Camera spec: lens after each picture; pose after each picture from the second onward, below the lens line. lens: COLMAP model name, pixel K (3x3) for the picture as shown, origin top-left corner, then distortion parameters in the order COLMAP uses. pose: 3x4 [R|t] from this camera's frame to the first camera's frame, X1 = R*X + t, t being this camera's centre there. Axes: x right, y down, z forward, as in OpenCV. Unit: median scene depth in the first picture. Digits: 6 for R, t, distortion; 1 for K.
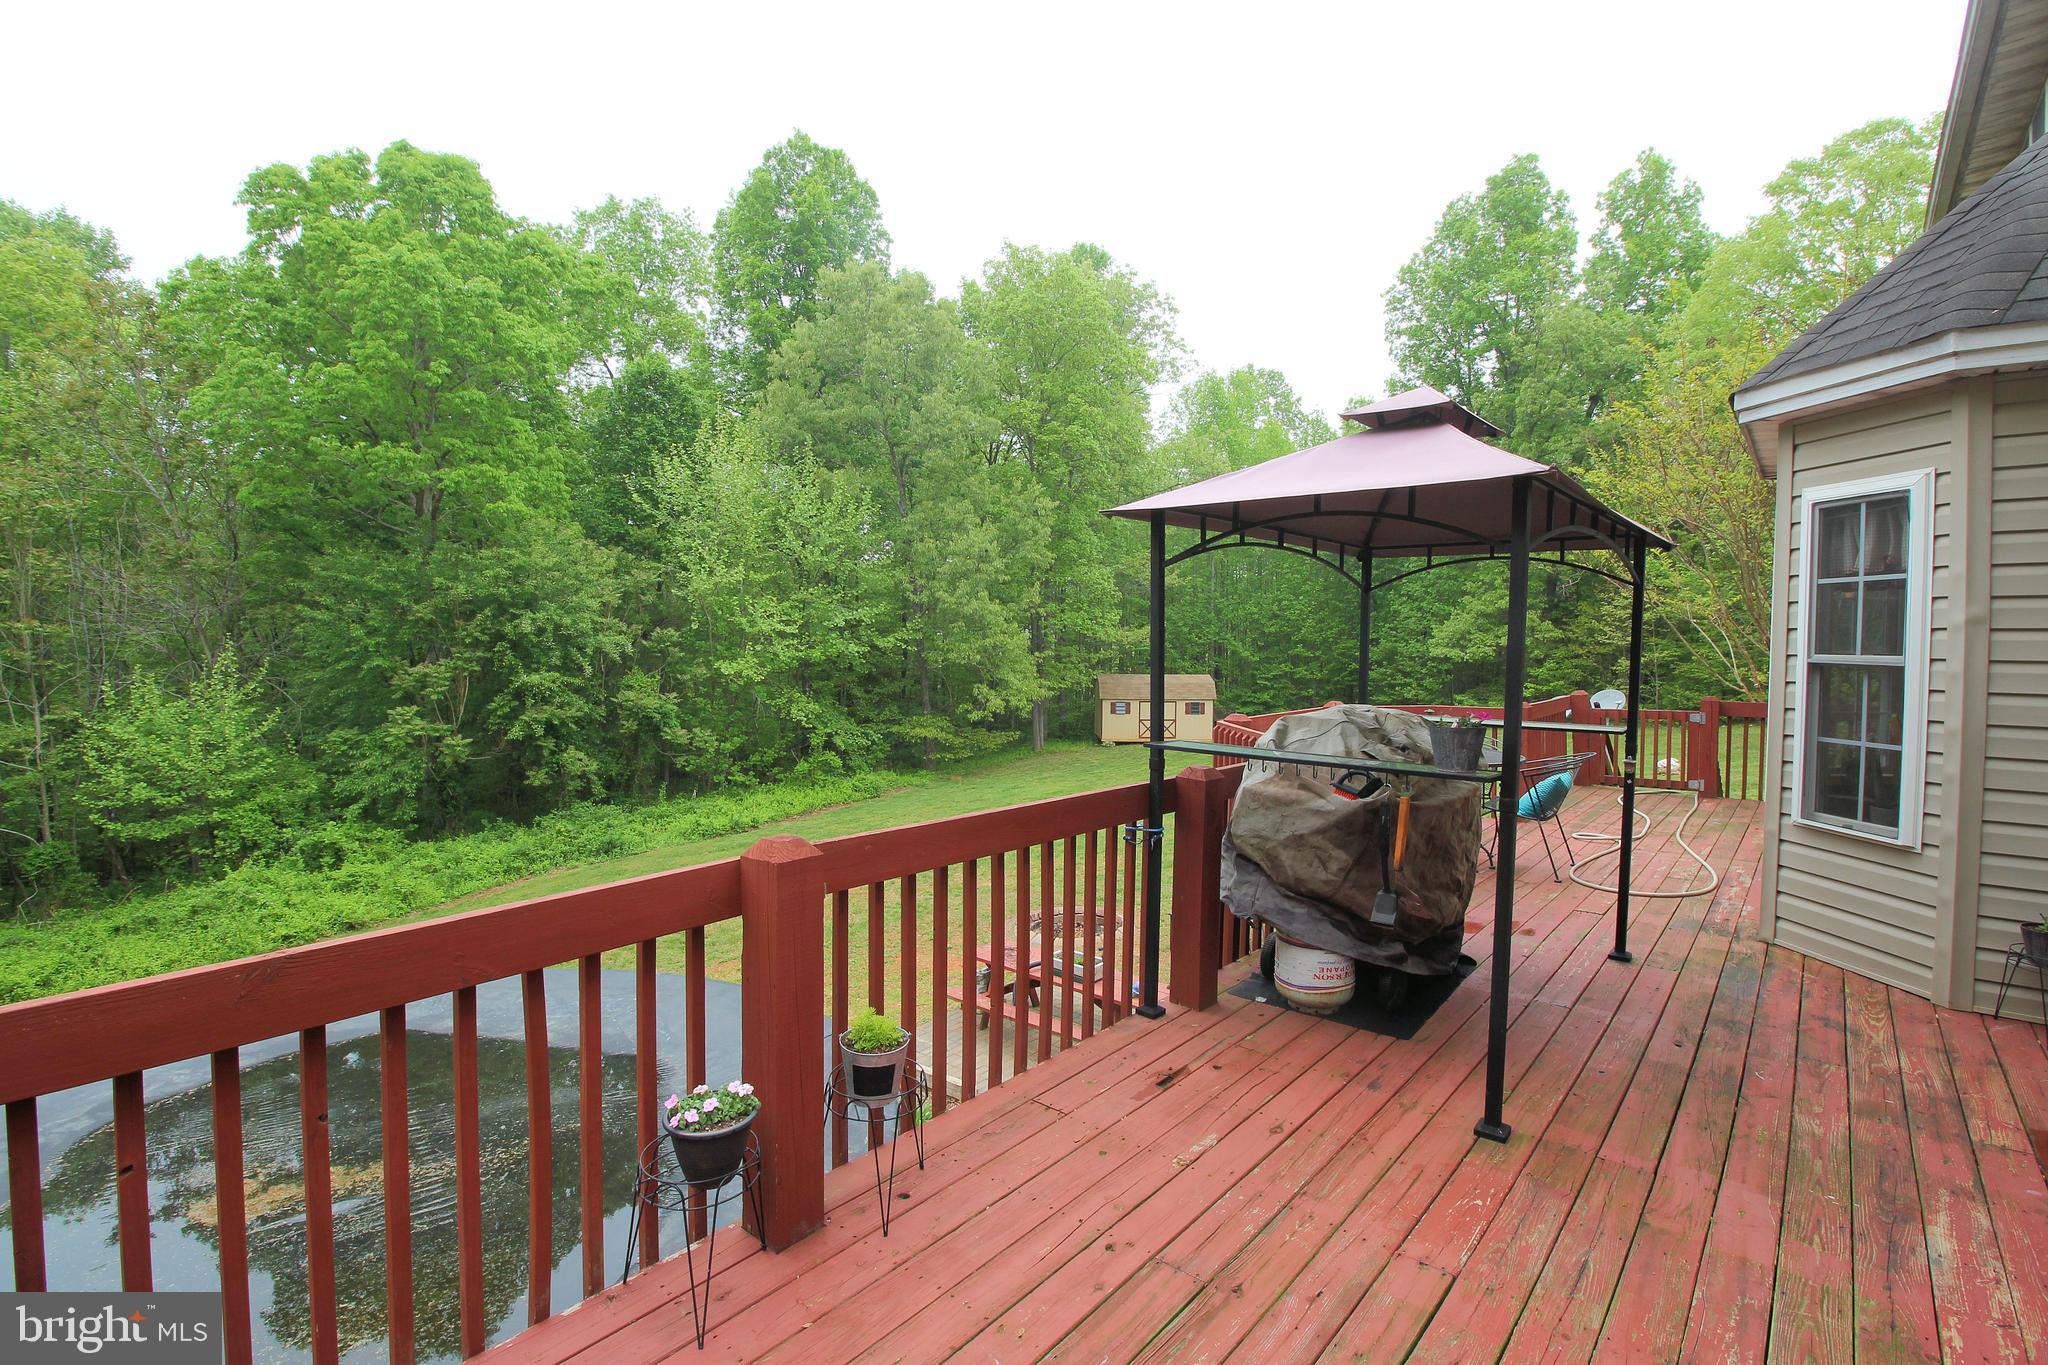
lens RADIAL K [[962.5, 0, 1014.6], [0, 962.5, 678.6], [0, 0, 1]] dist [-0.014919, -0.005475]
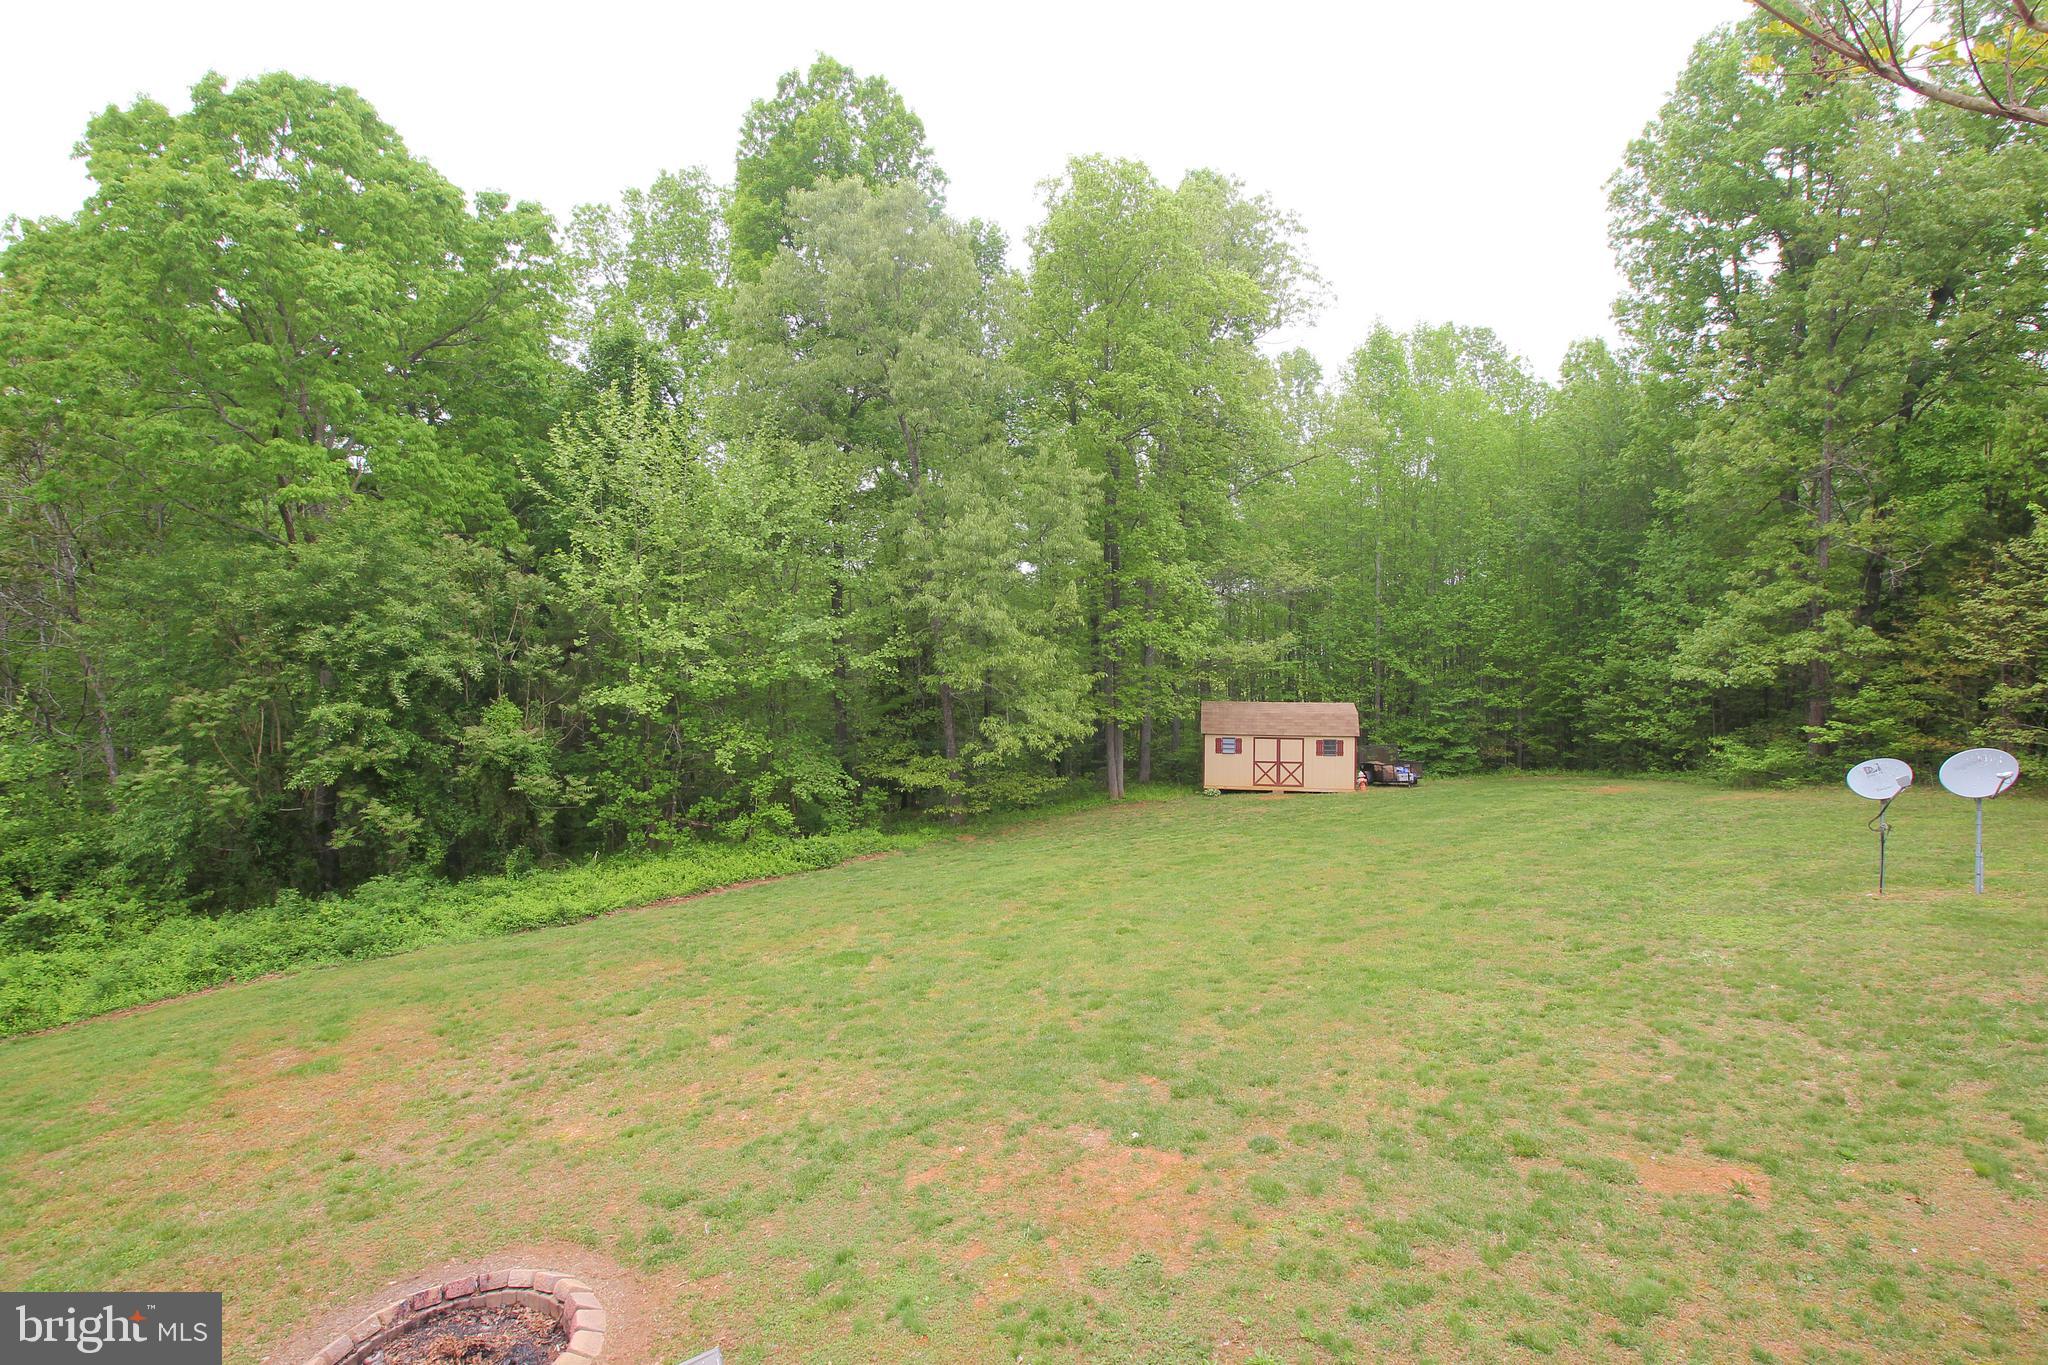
lens RADIAL K [[962.5, 0, 1026.8], [0, 962.5, 679.0], [0, 0, 1]] dist [-0.014919, -0.005475]
pose [[0.974791, 0.000822, -0.223121, 0.136344], [-0.005008, 0.999822, -0.018197, -0.008909], [0.223066, 0.018856, 0.974621, 0.230952]]
